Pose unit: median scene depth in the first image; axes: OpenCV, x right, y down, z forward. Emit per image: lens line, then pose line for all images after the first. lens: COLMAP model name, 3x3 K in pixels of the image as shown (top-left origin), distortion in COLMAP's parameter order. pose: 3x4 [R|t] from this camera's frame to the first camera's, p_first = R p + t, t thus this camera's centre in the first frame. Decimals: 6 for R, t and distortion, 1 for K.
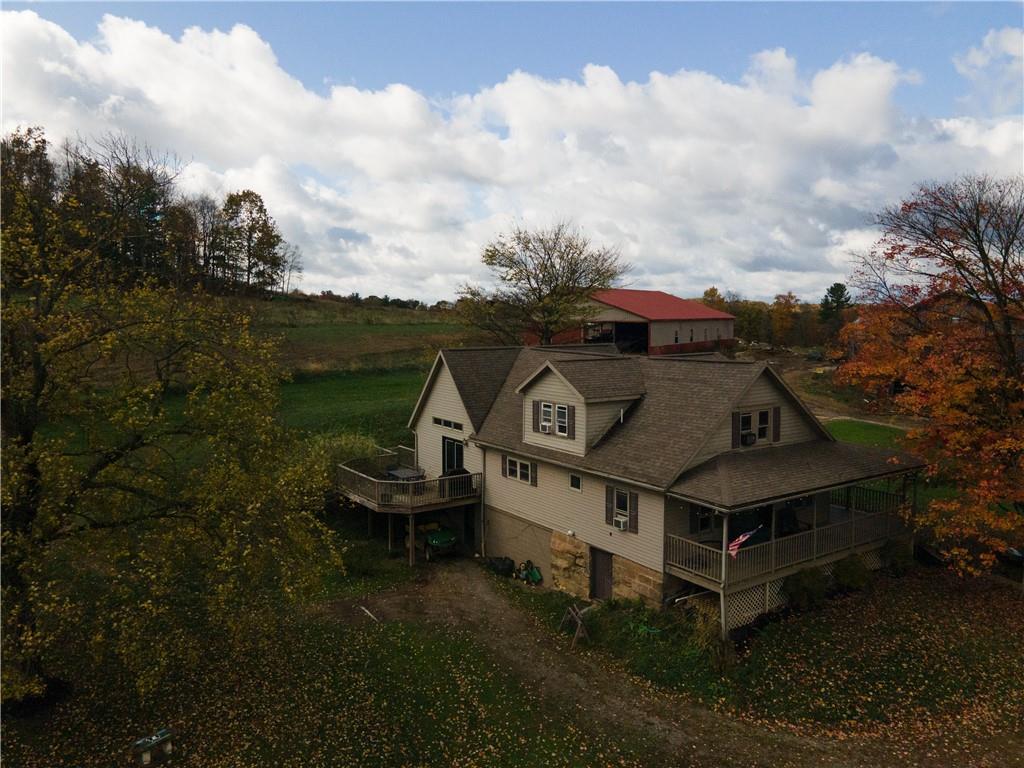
lens RADIAL K [[739.5, 0, 512.0], [0, 739.5, 384.0], [0, 0, 1]] dist [0.029344, 0.007338]
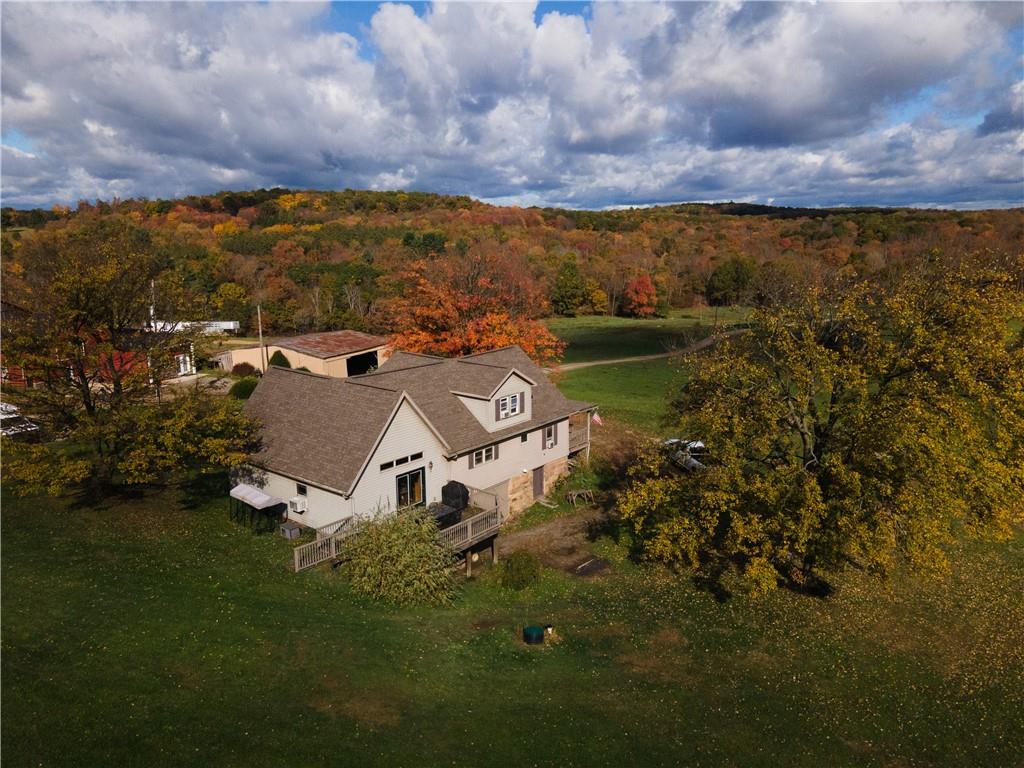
lens RADIAL K [[739.5, 0, 512.0], [0, 739.5, 384.0], [0, 0, 1]] dist [0.029344, 0.007338]
pose [[-0.285854, -0.190297, 0.939188, -1.326047], [0.096097, 0.969451, 0.225677, -0.329167], [-0.953443, 0.154764, -0.258834, 1.365292]]
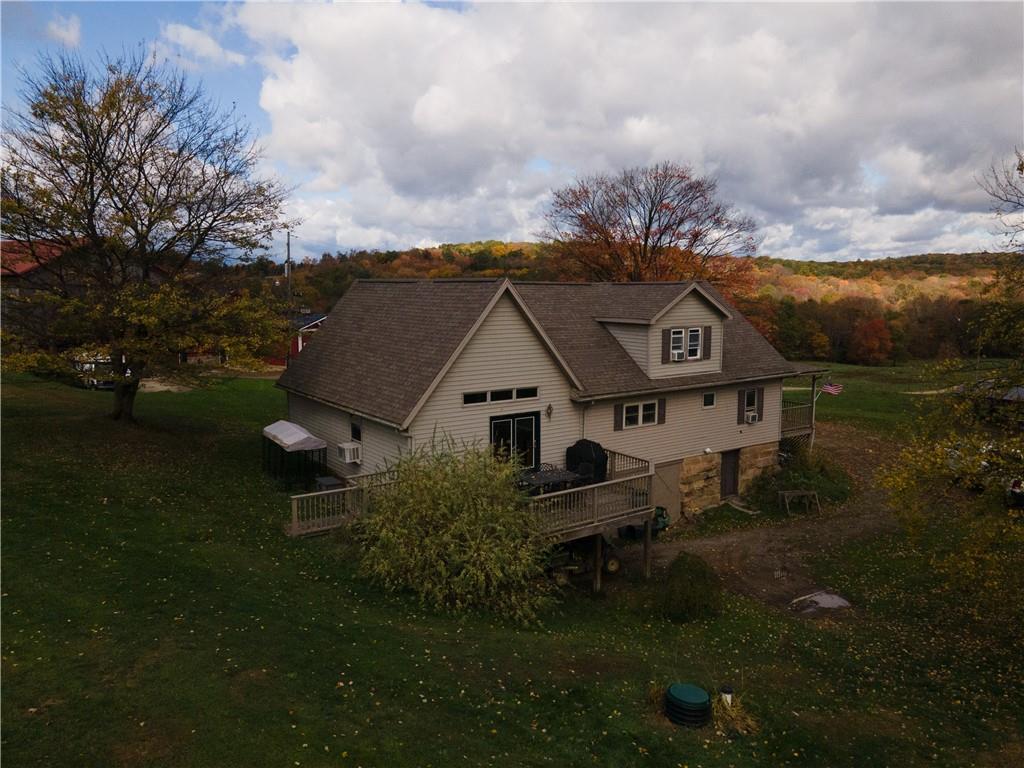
lens RADIAL K [[739.5, 0, 512.0], [0, 739.5, 384.0], [0, 0, 1]] dist [0.029344, 0.007338]
pose [[-0.014882, -0.127140, 0.991773, -0.902369], [0.096118, 0.987108, 0.127984, -0.047066], [-0.995259, 0.097232, -0.002470, 1.226869]]
